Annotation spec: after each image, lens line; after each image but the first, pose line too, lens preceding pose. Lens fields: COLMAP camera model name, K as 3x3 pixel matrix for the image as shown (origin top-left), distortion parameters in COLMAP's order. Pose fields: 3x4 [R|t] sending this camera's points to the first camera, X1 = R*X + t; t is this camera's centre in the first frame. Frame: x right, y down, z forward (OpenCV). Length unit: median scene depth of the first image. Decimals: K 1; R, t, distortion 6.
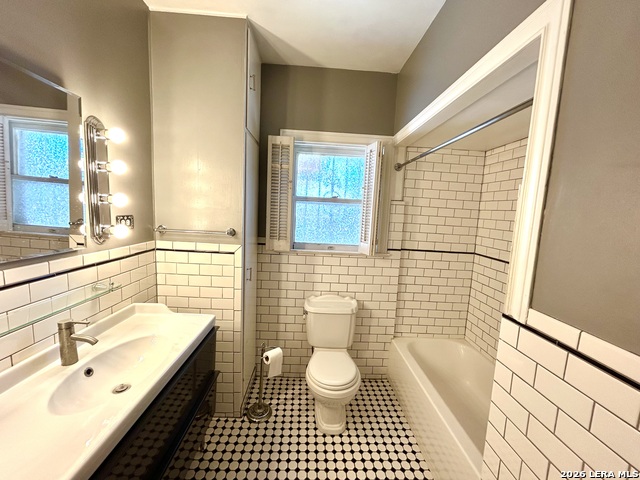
lens RADIAL K [[257.6, 0, 318.5], [0, 257.6, 239.6], [0, 0, 1]] dist [-0.000790, 0.000364]
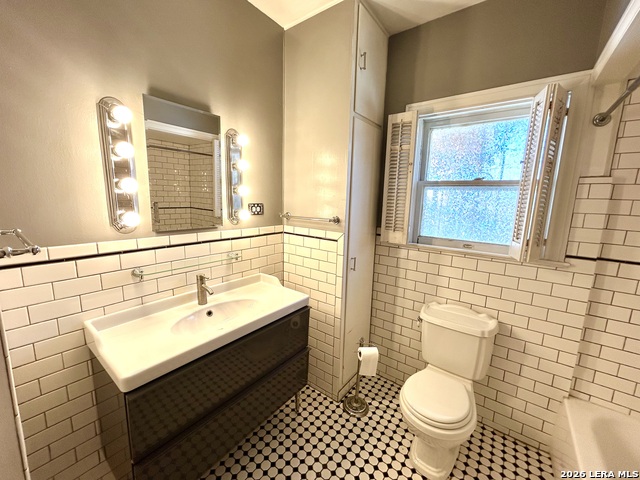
lens RADIAL K [[257.6, 0, 318.5], [0, 257.6, 239.6], [0, 0, 1]] dist [-0.000790, 0.000364]
pose [[0.772600, 0.073099, -0.630671, 0.214500], [-0.060016, 0.997310, 0.042073, 0.008564], [0.632050, 0.005345, 0.774909, 0.141002]]
